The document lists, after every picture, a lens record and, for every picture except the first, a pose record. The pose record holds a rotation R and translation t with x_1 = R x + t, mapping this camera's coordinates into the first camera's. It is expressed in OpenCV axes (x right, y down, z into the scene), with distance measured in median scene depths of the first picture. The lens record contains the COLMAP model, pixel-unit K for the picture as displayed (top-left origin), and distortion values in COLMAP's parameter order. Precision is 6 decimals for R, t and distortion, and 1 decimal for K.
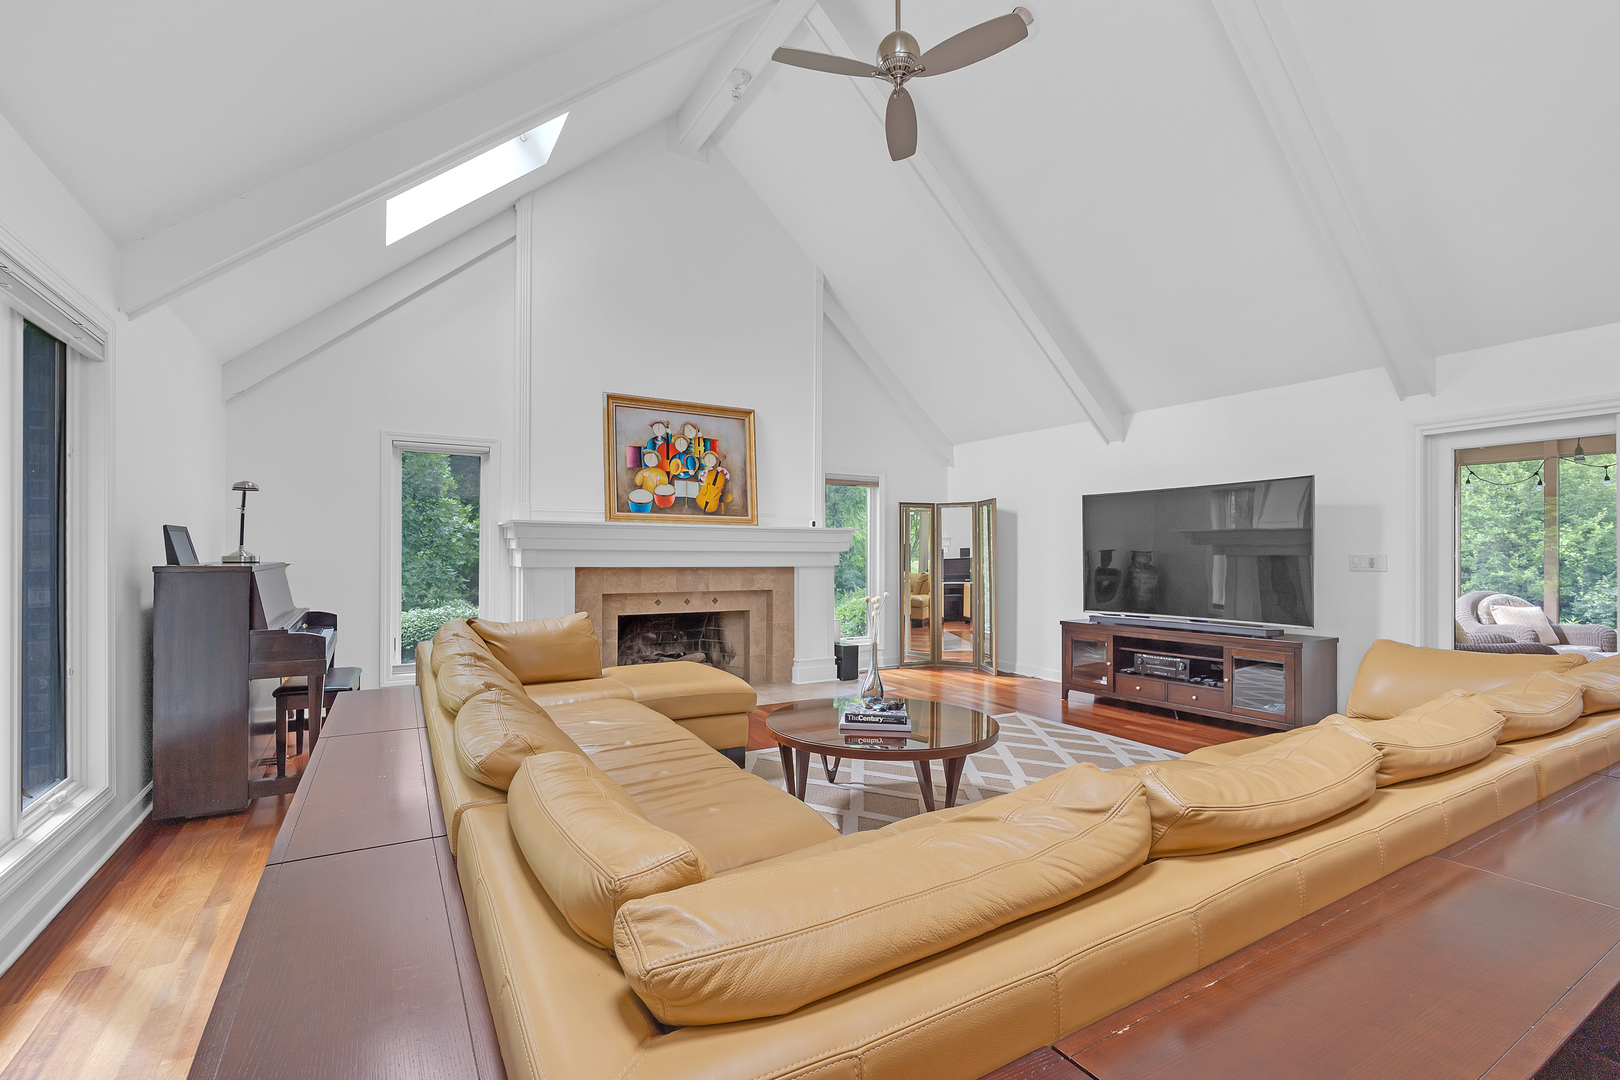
lens RADIAL K [[714.5, 0, 808.9], [0, 714.5, 552.2], [0, 0, 1]] dist [-0.001906, -0.000622]
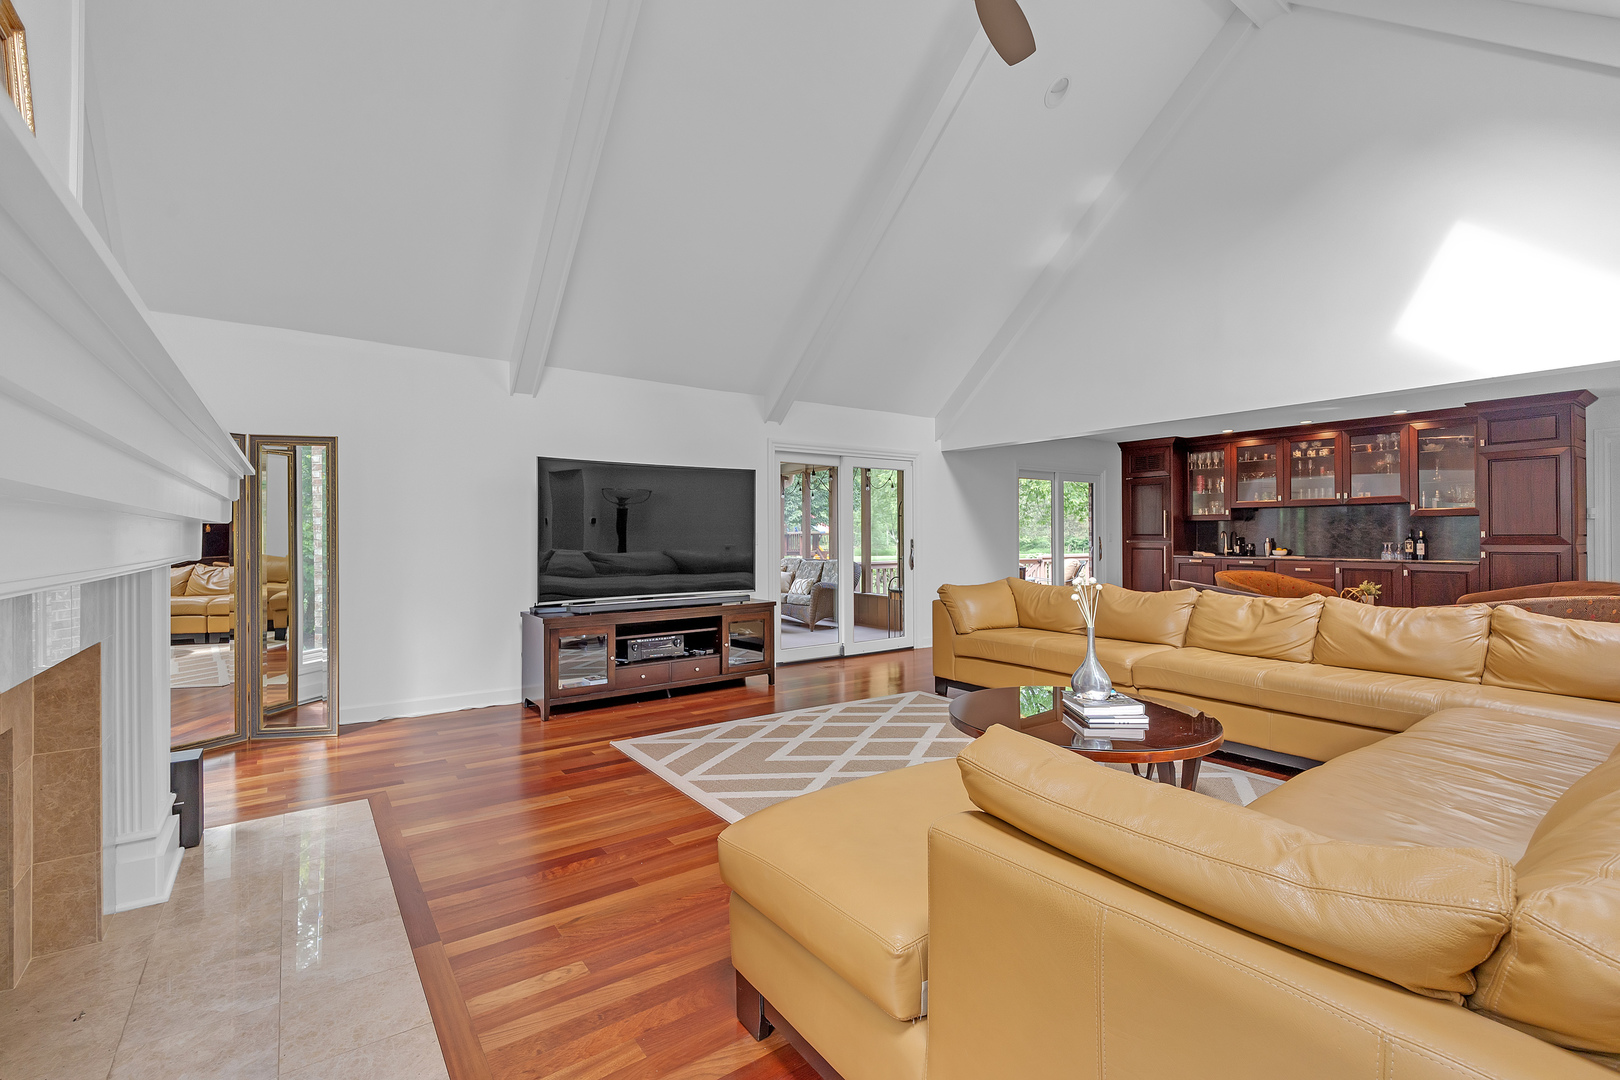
lens RADIAL K [[714.5, 0, 798.3], [0, 714.5, 532.2], [0, 0, 1]] dist [-0.001906, -0.000622]
pose [[-0.090660, 0.001880, 0.995880, -0.452886], [-0.003099, 0.999993, -0.002169, 0.004133], [-0.995877, -0.003283, -0.090654, 0.836917]]
